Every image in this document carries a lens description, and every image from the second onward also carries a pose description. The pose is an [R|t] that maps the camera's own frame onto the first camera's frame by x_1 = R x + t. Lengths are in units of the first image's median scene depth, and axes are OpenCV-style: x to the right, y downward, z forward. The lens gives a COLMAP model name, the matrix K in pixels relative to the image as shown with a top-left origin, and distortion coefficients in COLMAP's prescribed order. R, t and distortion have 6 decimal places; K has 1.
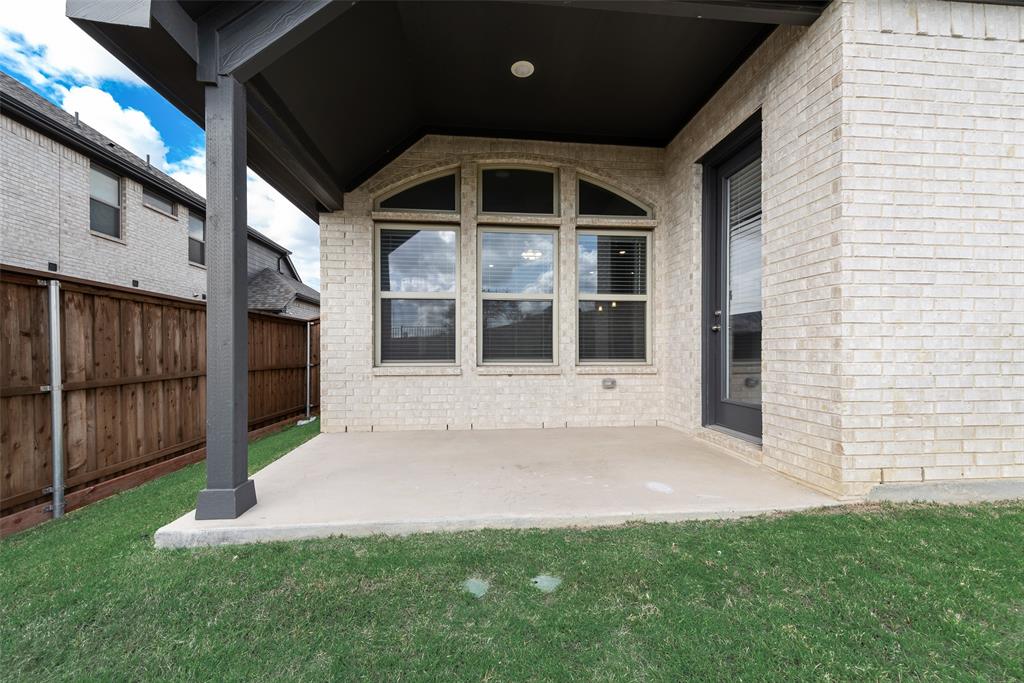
lens RADIAL K [[415.7, 0, 508.0], [0, 415.7, 350.3], [0, 0, 1]] dist [0.002532, 0.000532]
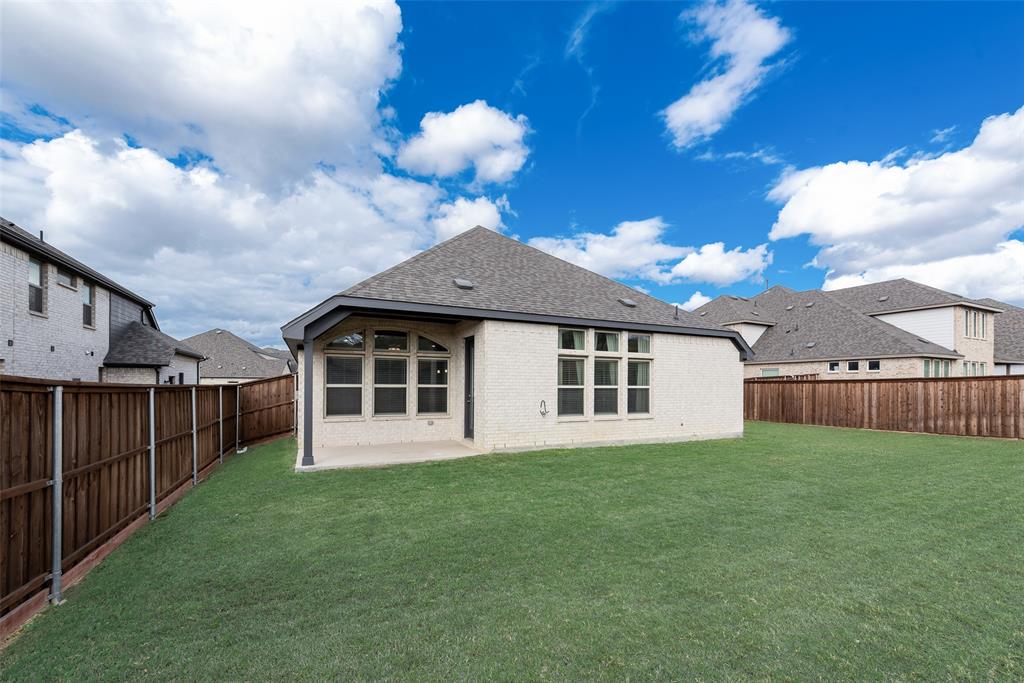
lens RADIAL K [[415.7, 0, 518.1], [0, 415.7, 386.8], [0, 0, 1]] dist [0.002532, 0.000532]
pose [[0.931722, 0.005481, 0.363130, -0.143322], [-0.006390, 0.999979, 0.001302, -0.122532], [-0.363115, -0.003534, 0.931738, -1.287451]]
